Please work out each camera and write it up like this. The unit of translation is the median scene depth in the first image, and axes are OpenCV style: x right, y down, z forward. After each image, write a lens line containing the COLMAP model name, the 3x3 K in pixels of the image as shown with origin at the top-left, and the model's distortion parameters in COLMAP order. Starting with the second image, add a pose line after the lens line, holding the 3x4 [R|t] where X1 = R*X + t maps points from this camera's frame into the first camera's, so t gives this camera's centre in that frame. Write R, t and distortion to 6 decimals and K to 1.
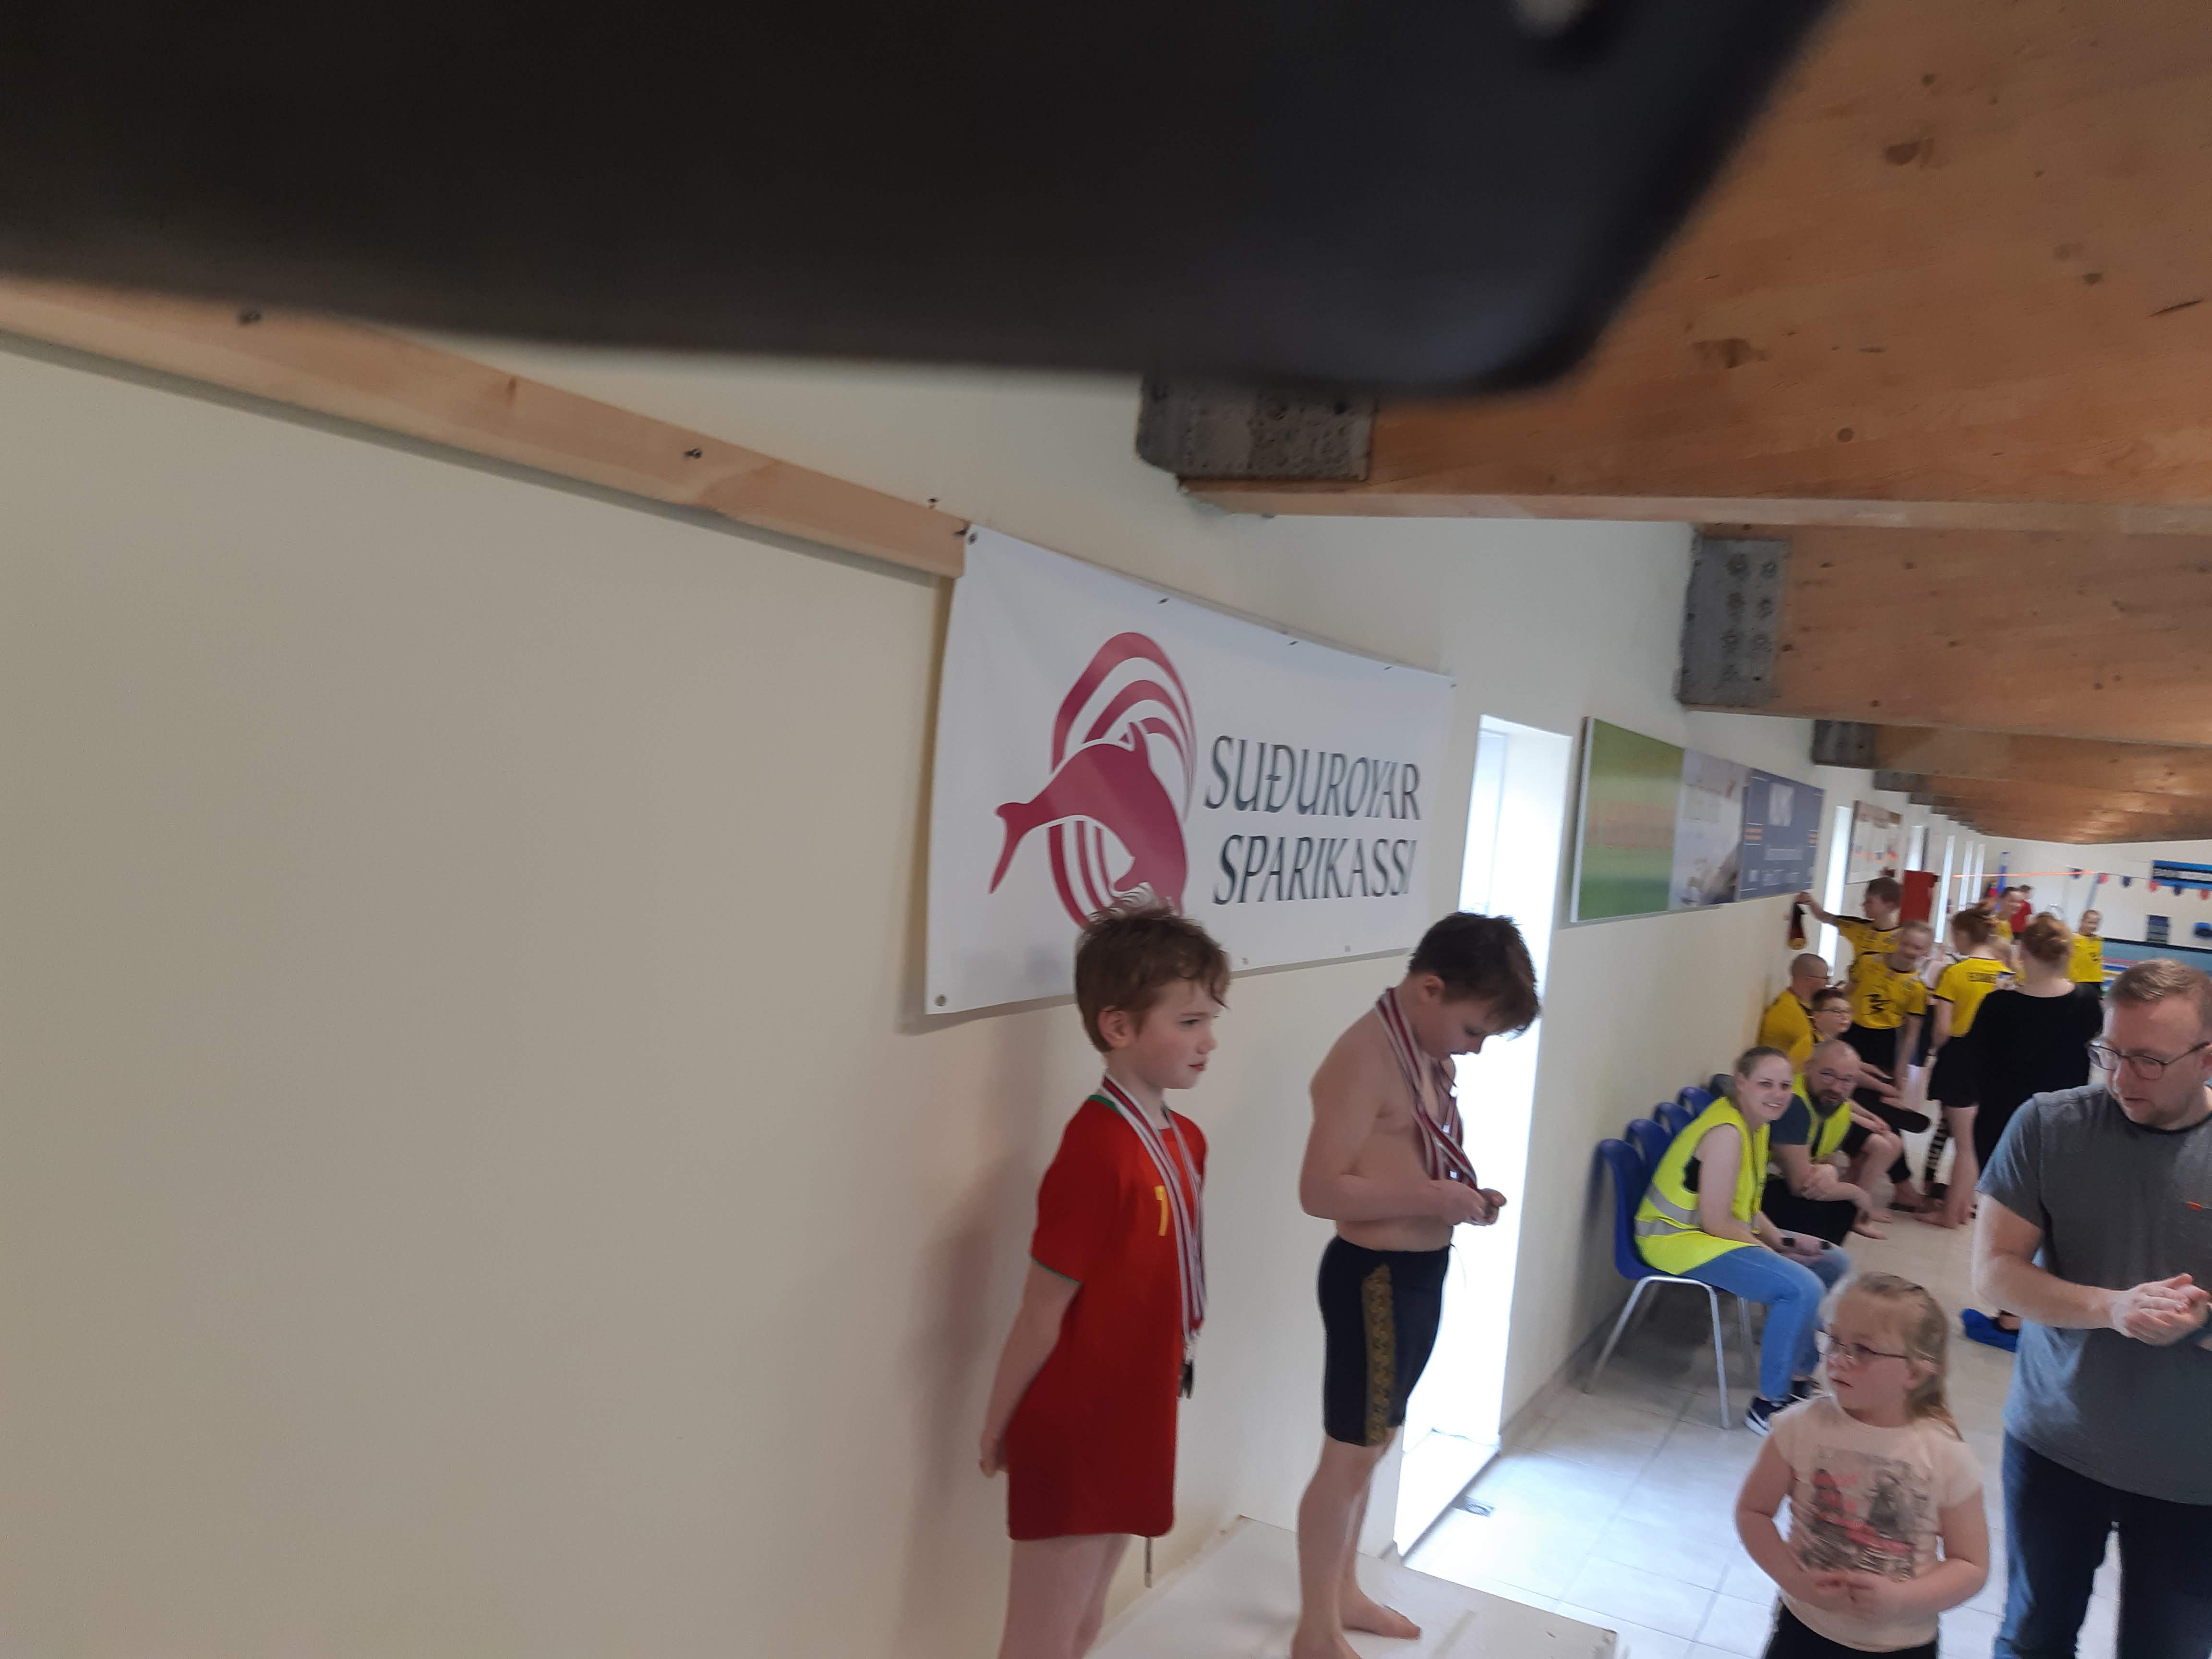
lens RADIAL K [[1699.0, 0, 1114.9], [0, 1699.0, 848.6], [0, 0, 1]] dist [0.050902, -0.112812]
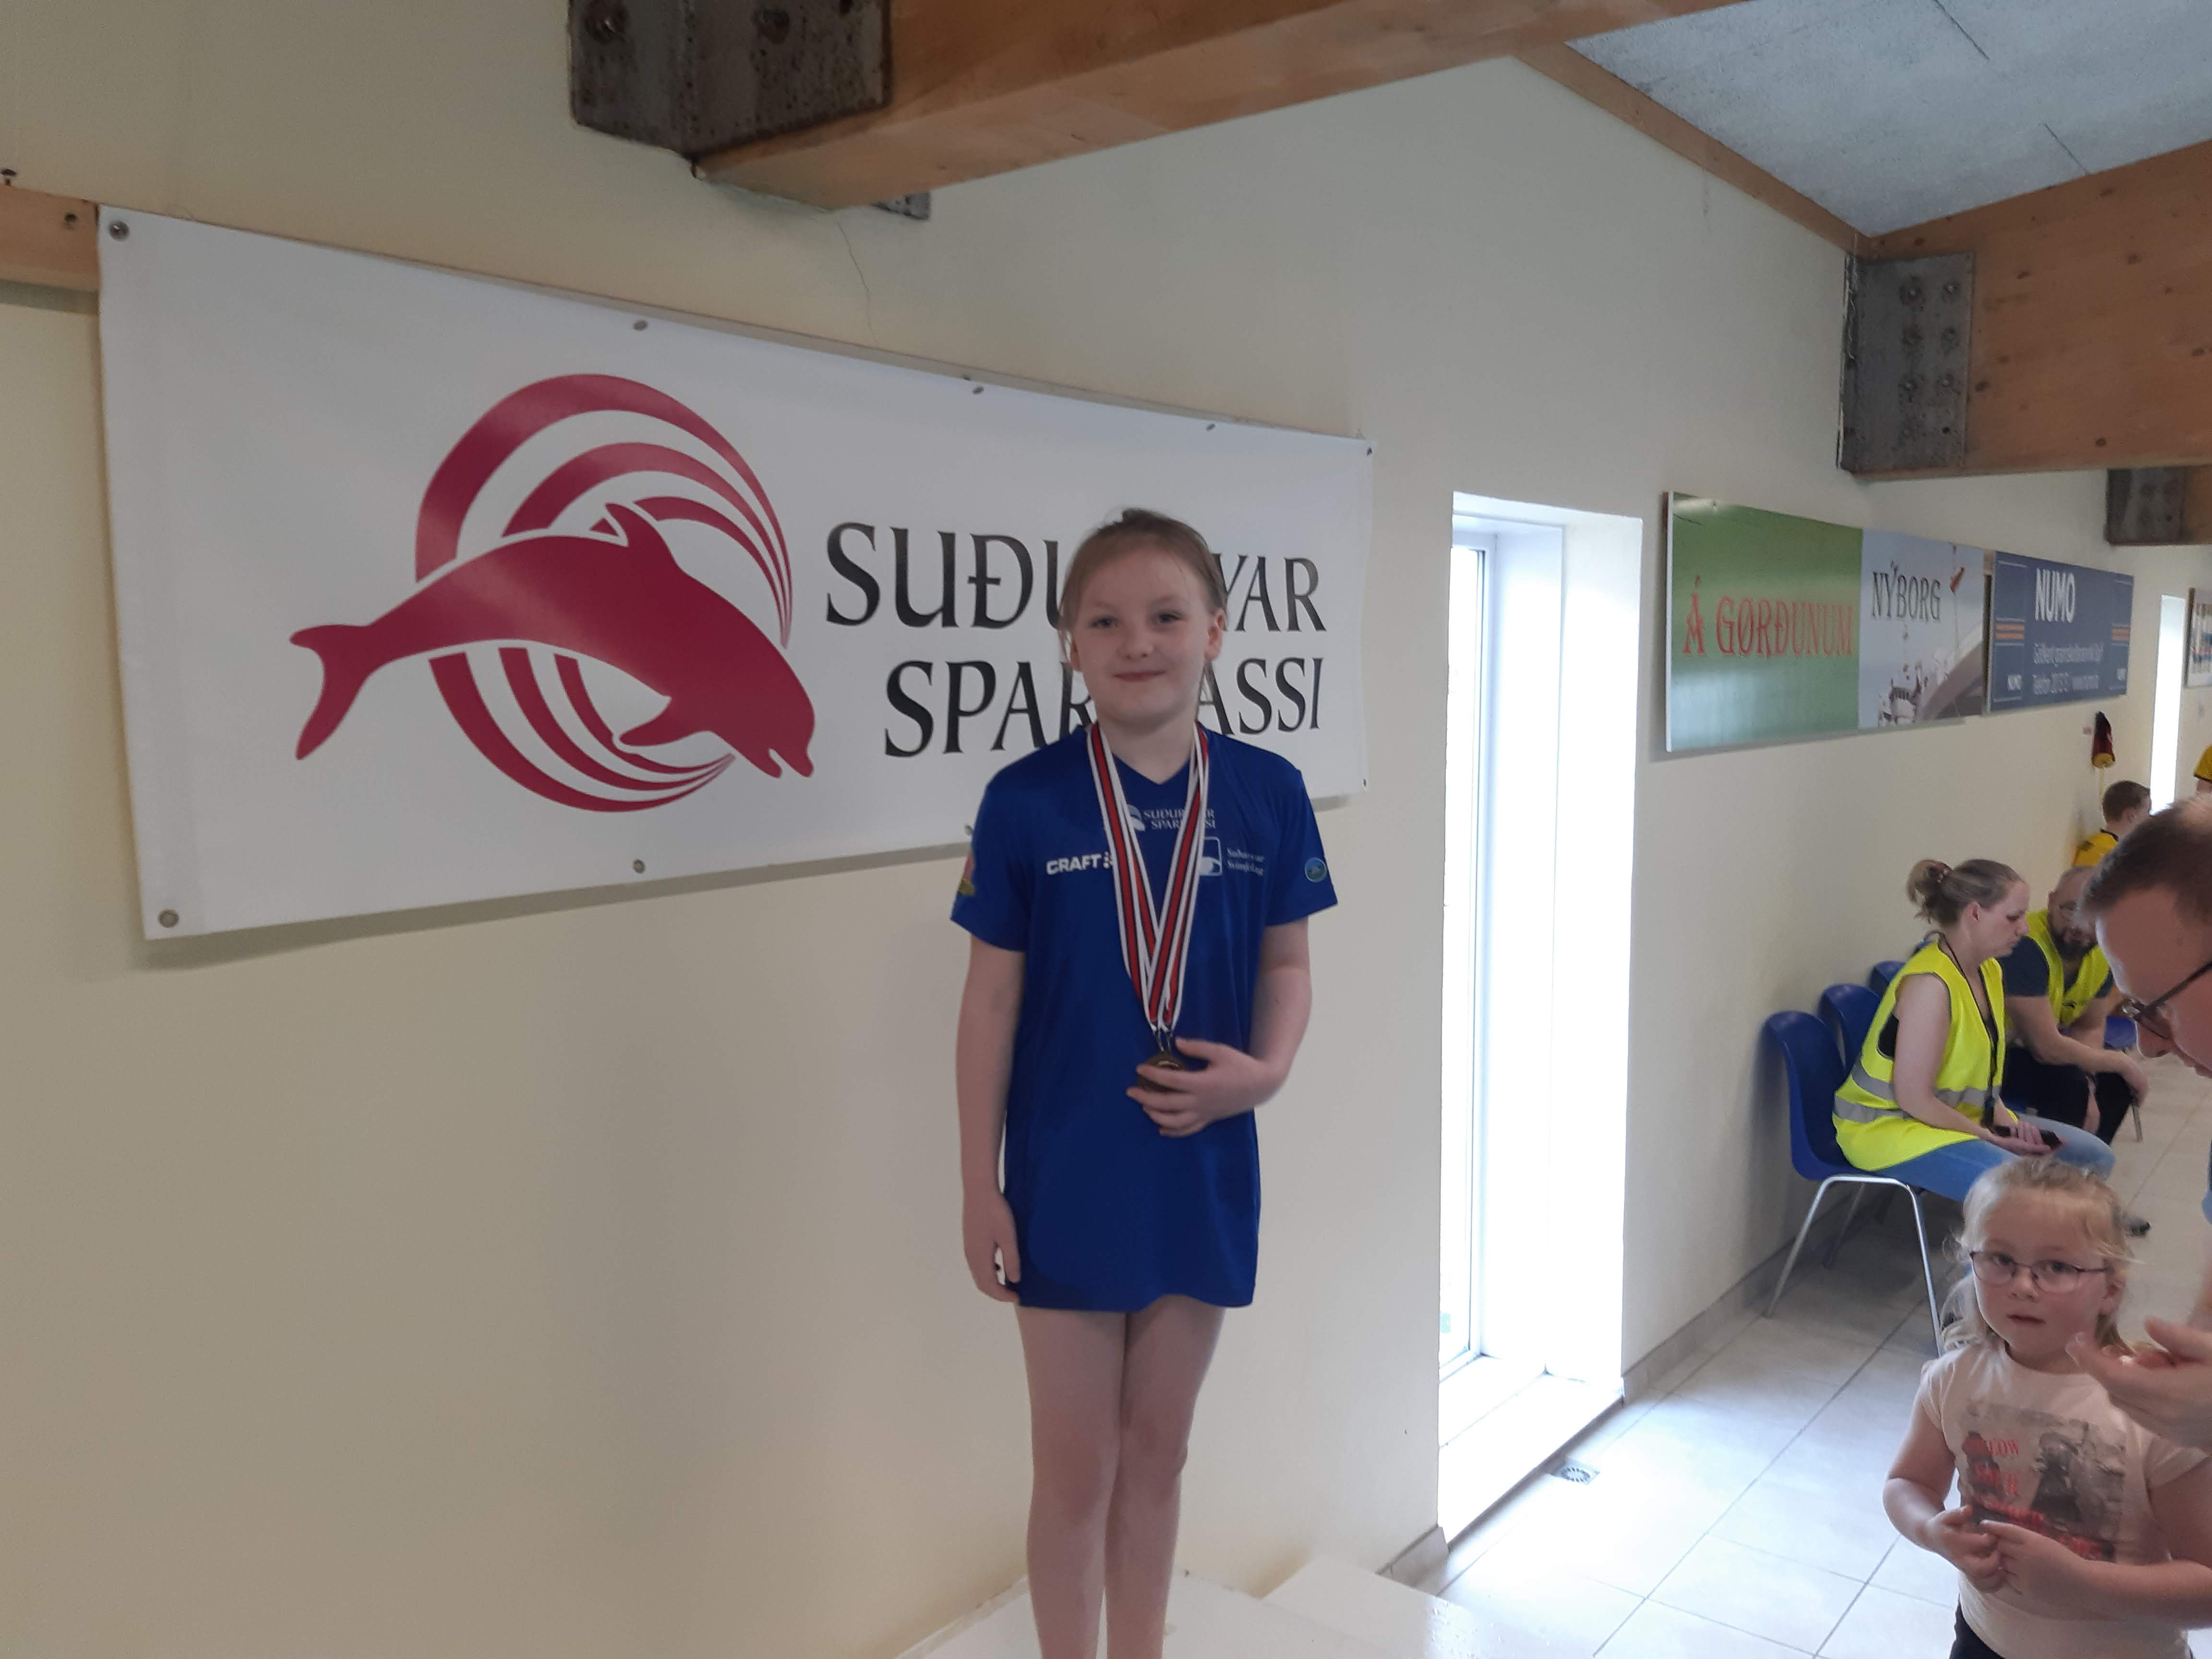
lens RADIAL K [[1699.0, 0, 1121.0], [0, 1699.0, 840.9], [0, 0, 1]] dist [0.050902, -0.112812]
pose [[0.978475, -0.079038, -0.190630, 0.235381], [0.089418, 0.994910, 0.046465, 0.035011], [0.185987, -0.062510, 0.980562, 0.229876]]
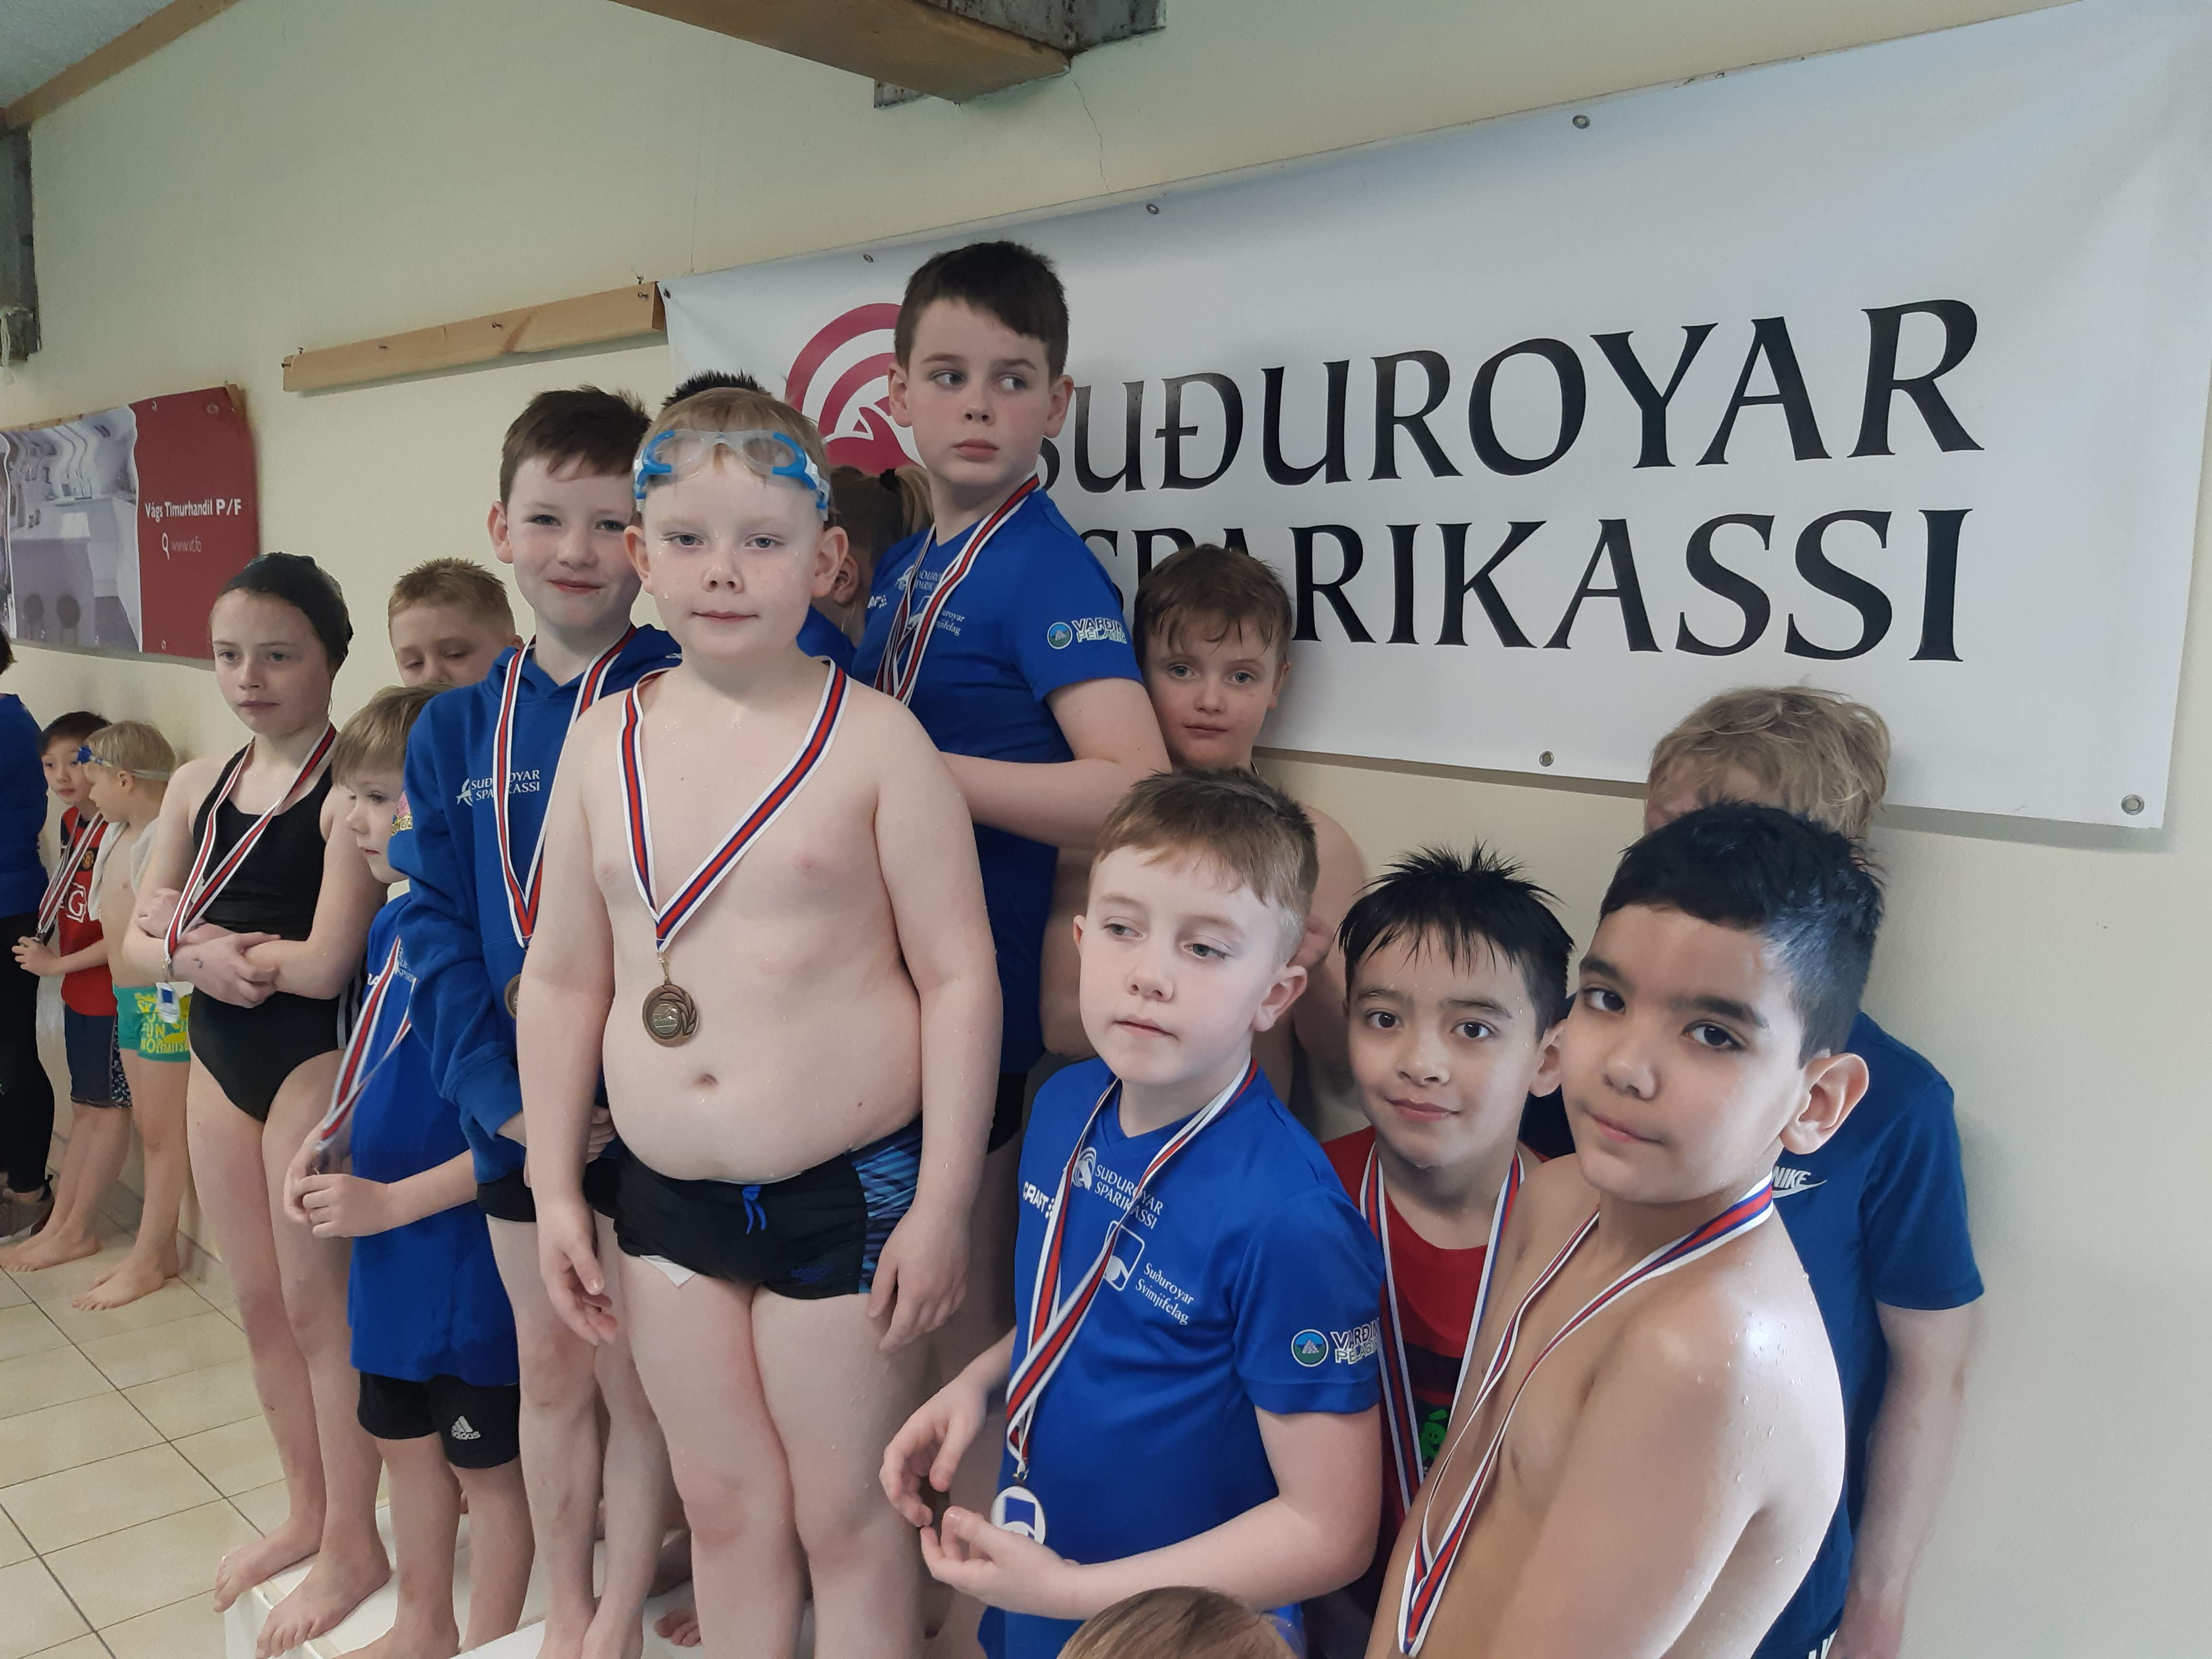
lens RADIAL K [[1699.0, 0, 1125.4], [0, 1699.0, 836.0], [0, 0, 1]] dist [0.050902, -0.112812]
pose [[-0.263576, 0.042417, -0.963705, 0.593439], [-0.080332, 0.994597, 0.065748, 0.056368], [0.961288, 0.094746, -0.258745, 0.960740]]
